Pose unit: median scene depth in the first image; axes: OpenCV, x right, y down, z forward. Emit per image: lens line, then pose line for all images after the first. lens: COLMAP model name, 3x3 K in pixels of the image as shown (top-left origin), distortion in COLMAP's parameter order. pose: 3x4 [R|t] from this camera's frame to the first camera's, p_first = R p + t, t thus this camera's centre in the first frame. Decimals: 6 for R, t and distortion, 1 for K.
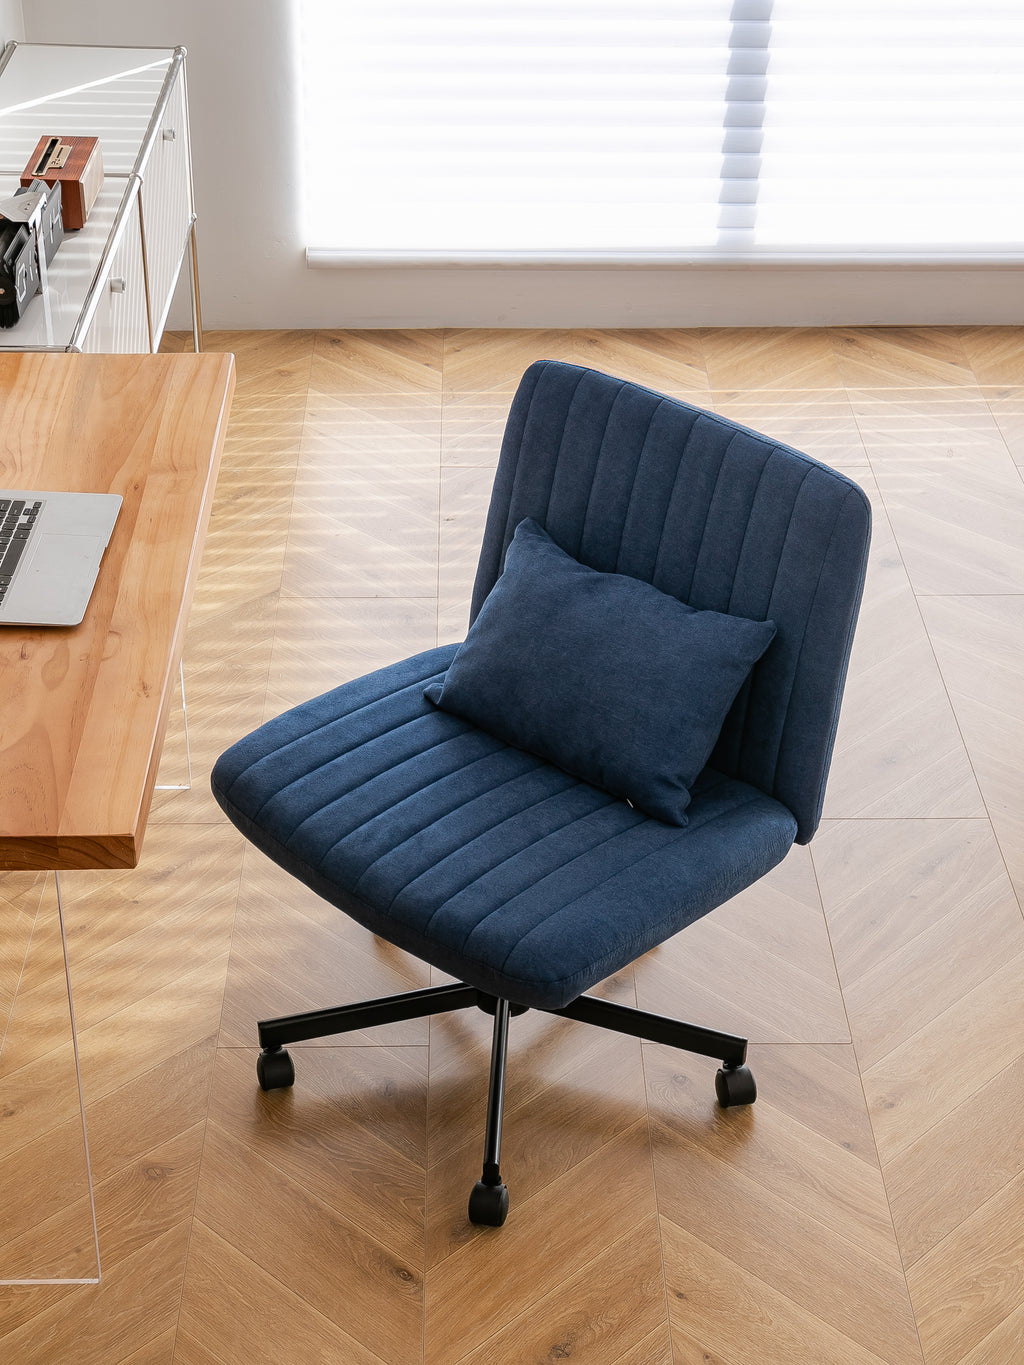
lens RADIAL K [[2266.4, 0, 482.9], [0, 2266.4, 626.9], [0, 0, 1]] dist [0.023463, 0.046025]
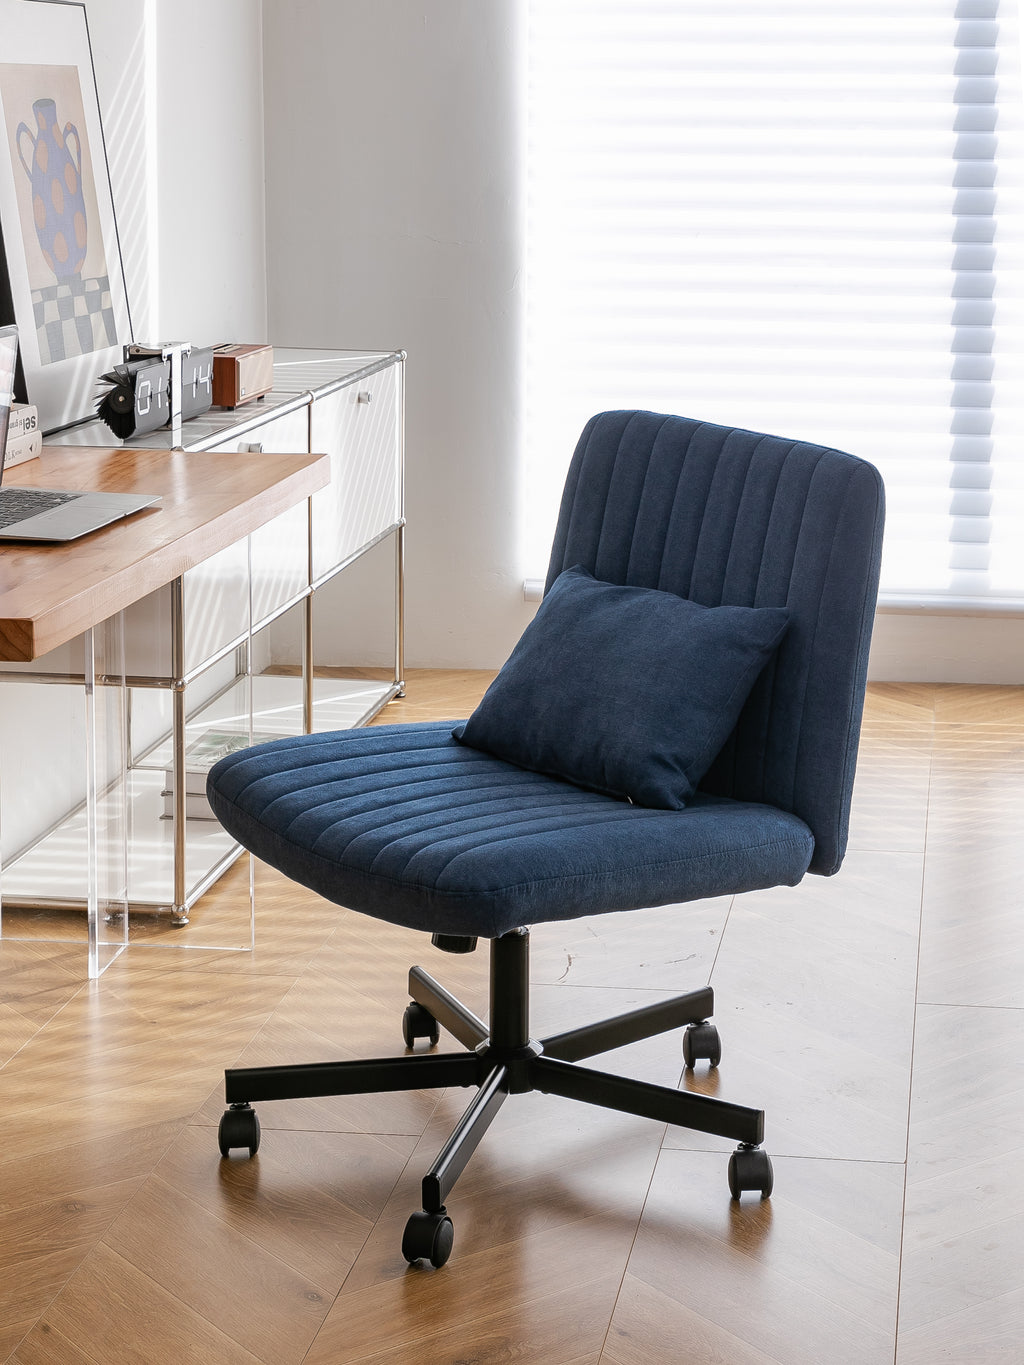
lens RADIAL K [[2503.2, 0, 646.4], [0, 2503.2, 263.0], [0, 0, 1]] dist [-0.003559, 0.055009]
pose [[0.990495, 0.008572, -0.137278, 0.205505], [-0.071011, 0.886629, -0.456997, 0.342701], [0.117798, 0.462401, 0.878811, -0.001143]]
